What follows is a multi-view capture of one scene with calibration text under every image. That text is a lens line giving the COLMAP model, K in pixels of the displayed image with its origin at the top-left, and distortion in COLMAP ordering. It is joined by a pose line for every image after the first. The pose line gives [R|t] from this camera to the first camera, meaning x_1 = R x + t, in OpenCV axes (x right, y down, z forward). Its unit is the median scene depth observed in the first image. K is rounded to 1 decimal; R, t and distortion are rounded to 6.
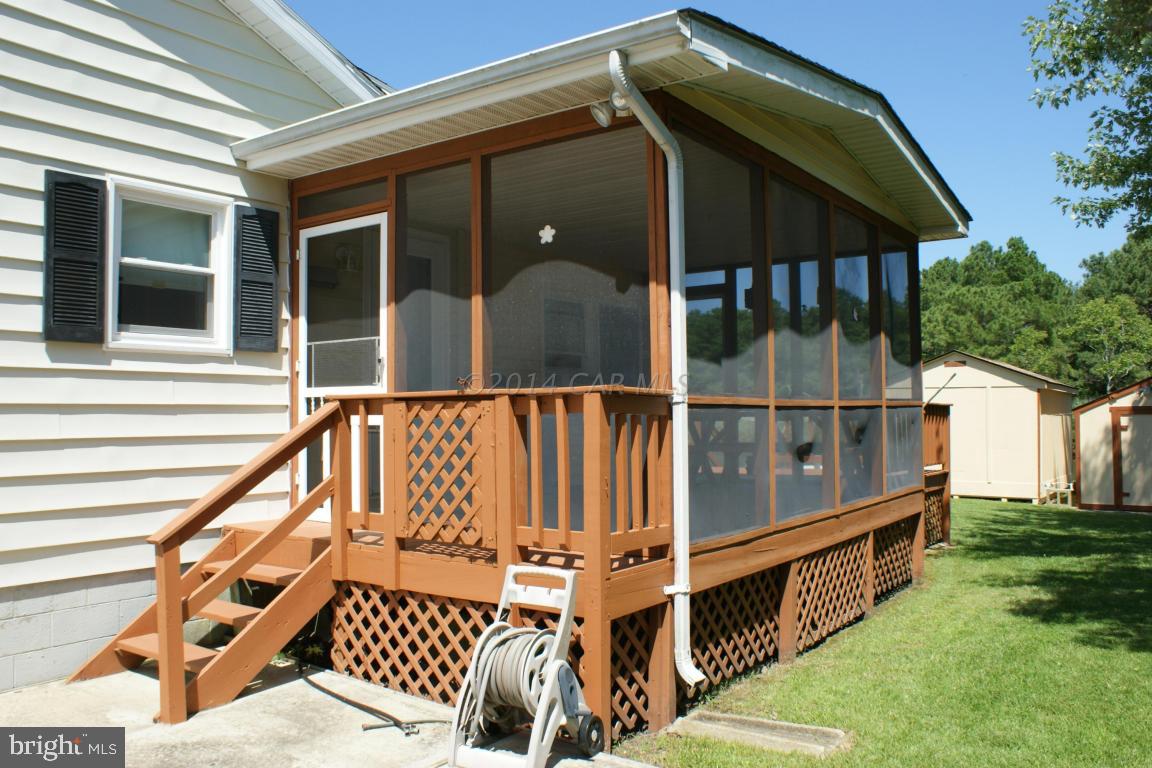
lens RADIAL K [[919.1, 0, 576.0], [0, 919.1, 384.0], [0, 0, 1]] dist [-0.160033, 0.139355]
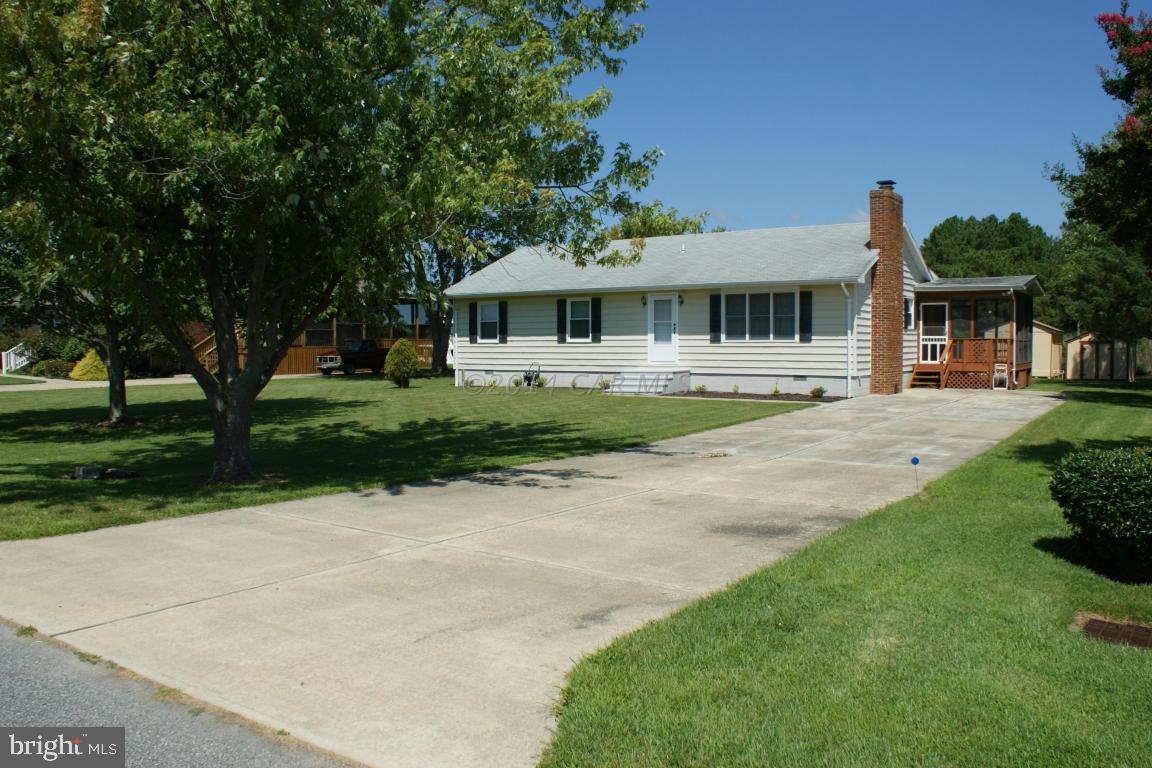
lens RADIAL K [[919.1, 0, 576.0], [0, 919.1, 384.0], [0, 0, 1]] dist [-0.160033, 0.139355]
pose [[0.999590, 0.001415, 0.028593, -0.229678], [-0.003704, 0.996775, 0.080164, -0.012122], [-0.028387, -0.080237, 0.996371, -0.376708]]
